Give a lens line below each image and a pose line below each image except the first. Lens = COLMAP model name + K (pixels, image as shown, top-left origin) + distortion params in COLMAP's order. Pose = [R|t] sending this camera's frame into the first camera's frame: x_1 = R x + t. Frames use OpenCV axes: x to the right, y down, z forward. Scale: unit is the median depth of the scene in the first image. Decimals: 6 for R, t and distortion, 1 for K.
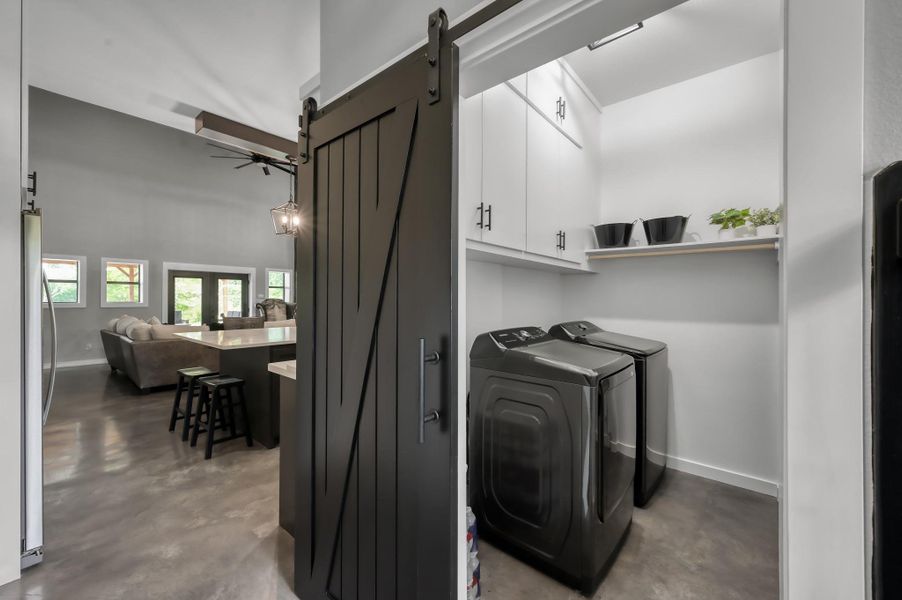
lens RADIAL K [[361.8, 0, 449.6], [0, 361.8, 303.9], [0, 0, 1]] dist [0.001590, 0.000038]
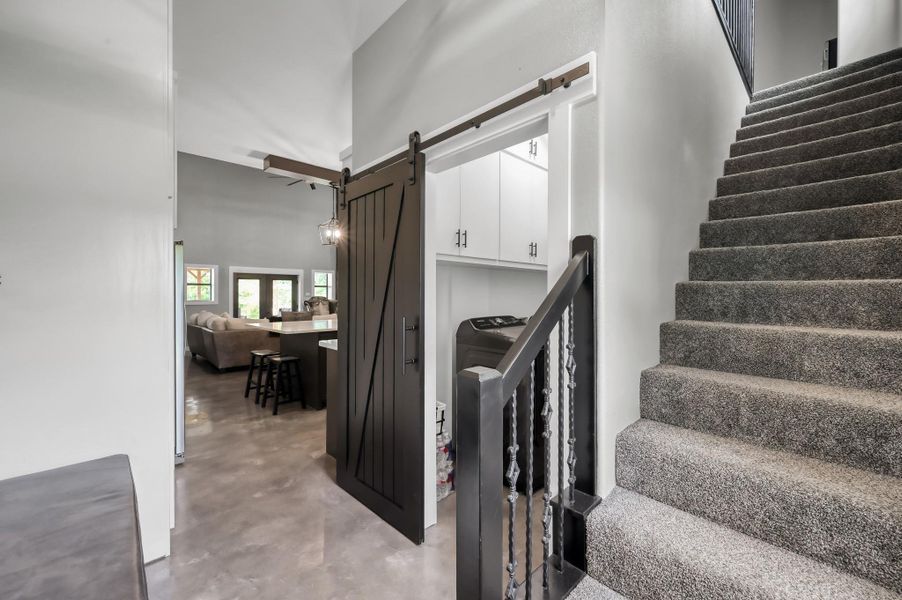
lens RADIAL K [[369.2, 0, 448.0], [0, 369.2, 293.2], [0, 0, 1]] dist [-0.000001, -0.000002]
pose [[0.993882, -0.008970, -0.110081, 0.118346], [0.006731, 0.999763, -0.020691, 0.005390], [0.110241, 0.019823, 0.993707, -0.277997]]
